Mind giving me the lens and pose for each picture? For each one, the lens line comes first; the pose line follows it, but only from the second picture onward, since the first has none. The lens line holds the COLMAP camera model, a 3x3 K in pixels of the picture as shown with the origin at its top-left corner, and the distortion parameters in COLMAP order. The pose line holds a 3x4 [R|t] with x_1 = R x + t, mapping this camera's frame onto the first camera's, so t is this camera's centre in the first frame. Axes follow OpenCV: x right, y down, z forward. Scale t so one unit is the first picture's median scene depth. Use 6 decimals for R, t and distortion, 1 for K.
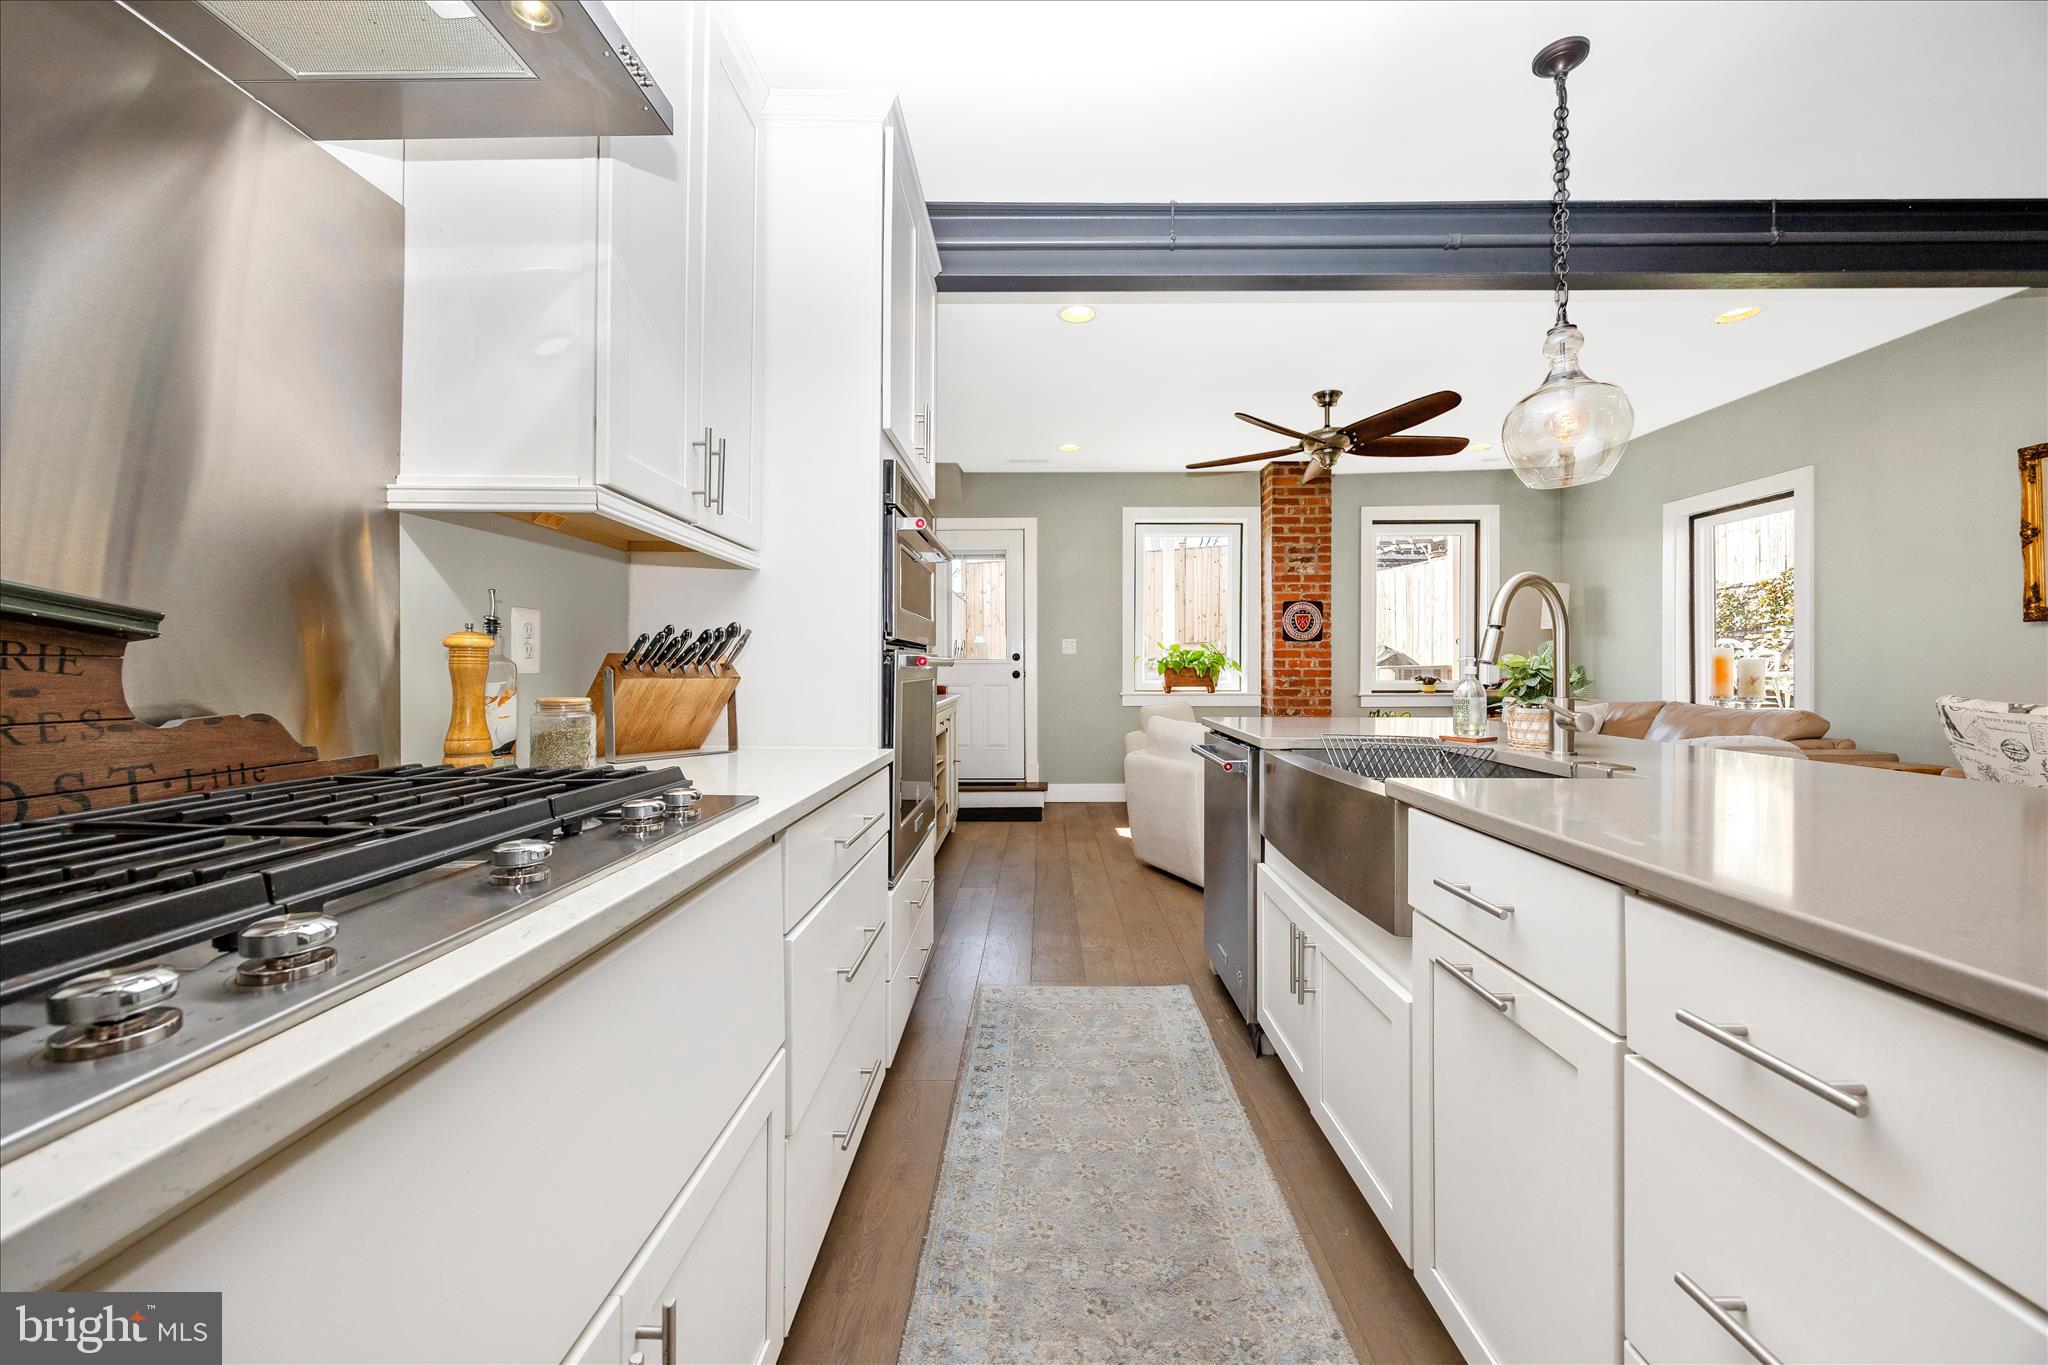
lens RADIAL K [[788.5, 0, 1024.8], [0, 788.5, 670.4], [0, 0, 1]] dist [-0.007517, 0.000060]
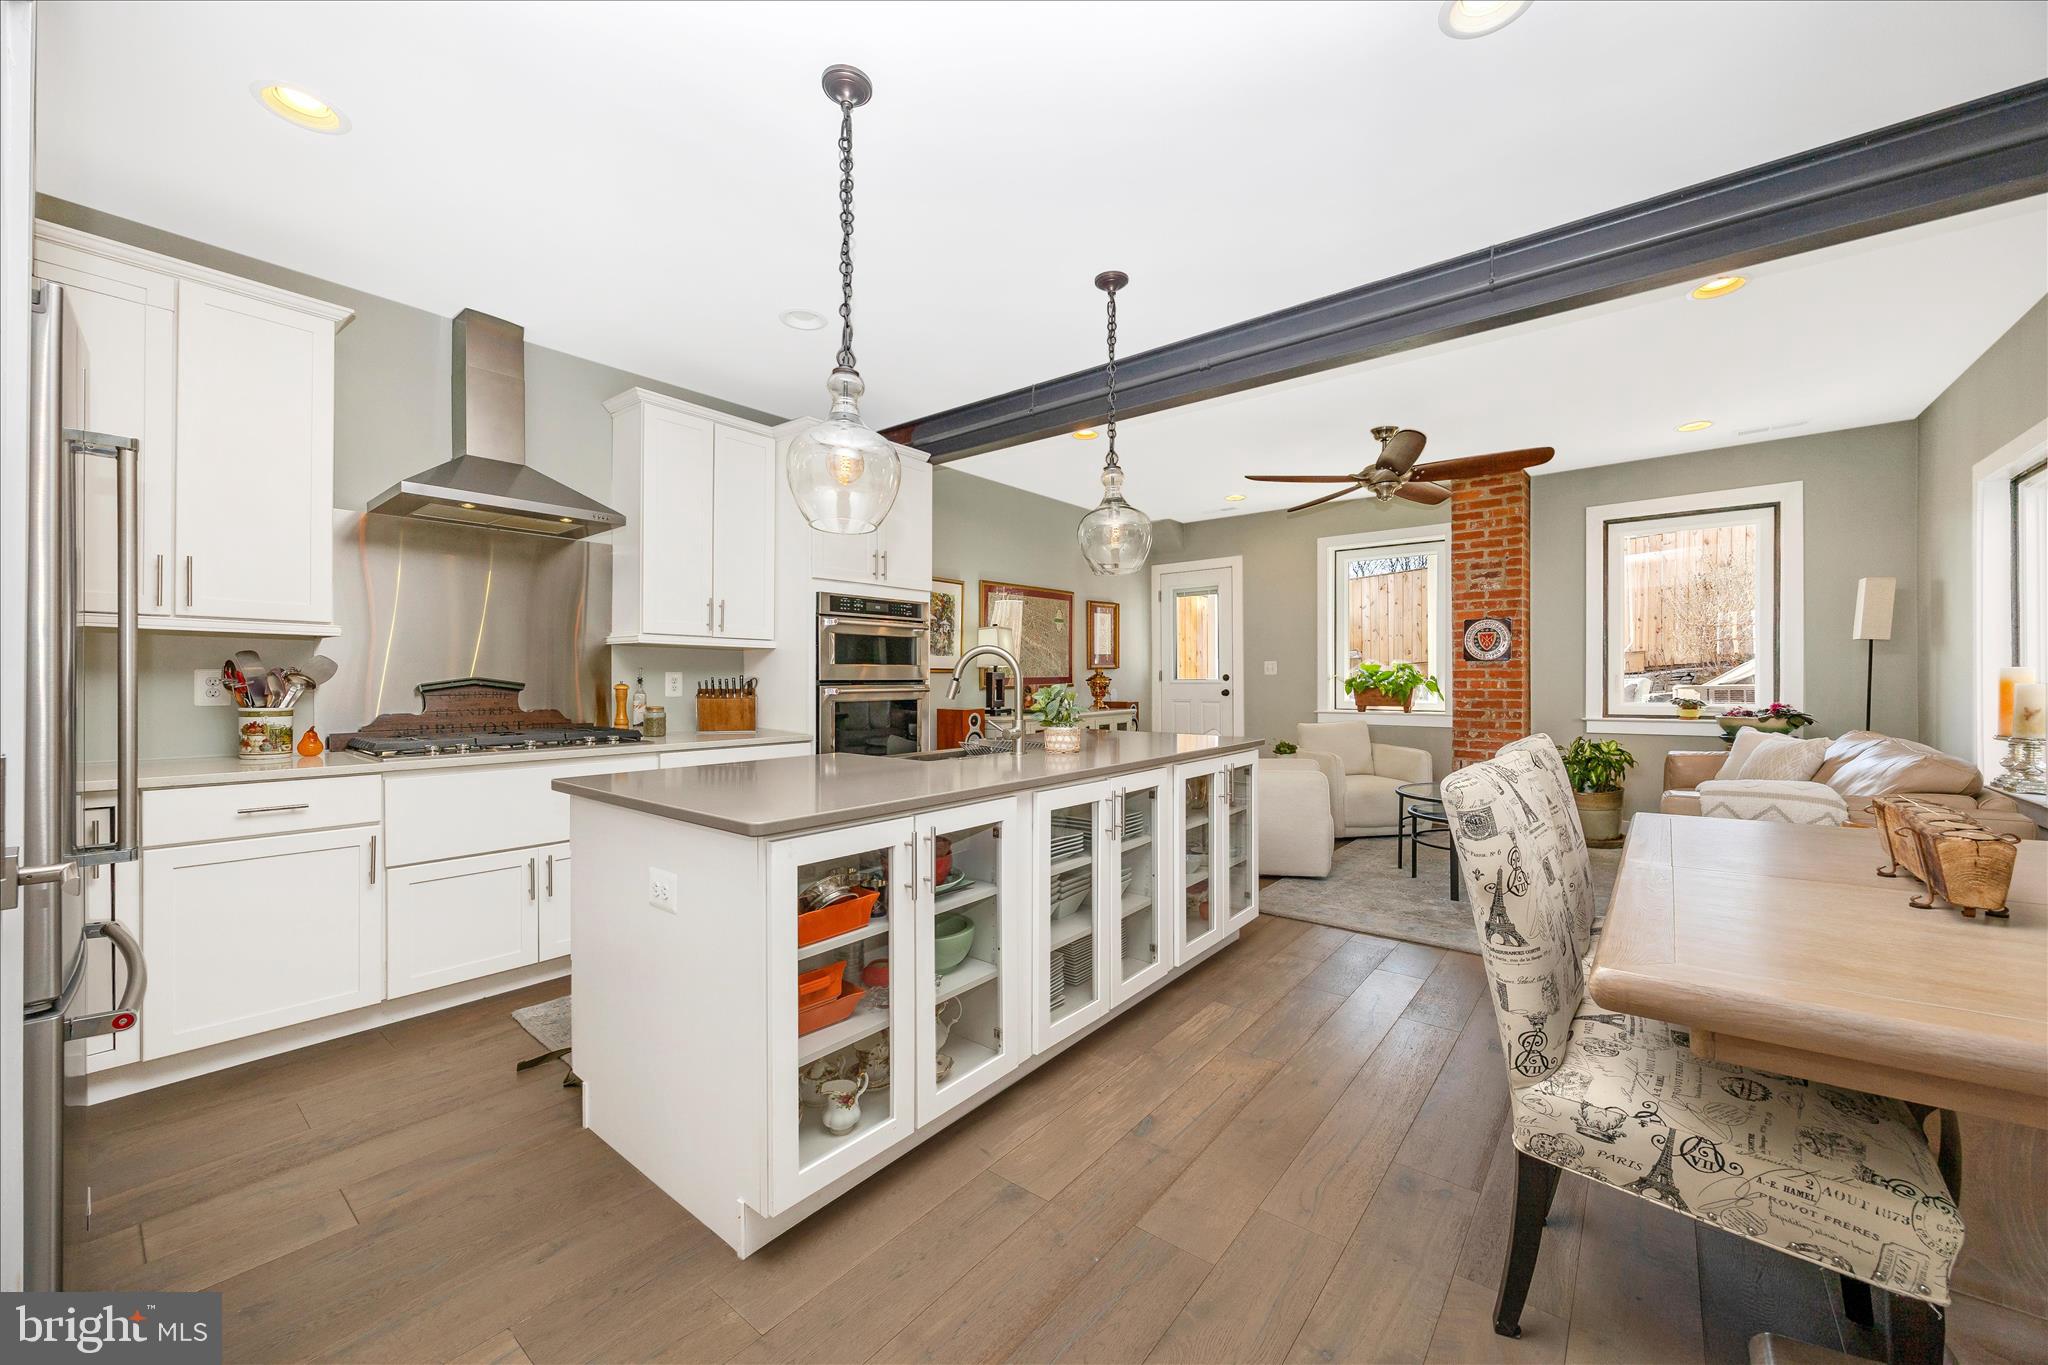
lens RADIAL K [[788.5, 0, 1036.4], [0, 788.5, 679.3], [0, 0, 1]] dist [-0.007517, 0.000060]
pose [[0.787637, -0.002031, -0.616137, 0.509088], [0.000431, 0.999996, -0.002745, -0.012114], [0.616140, 0.001897, 0.787634, -0.085594]]
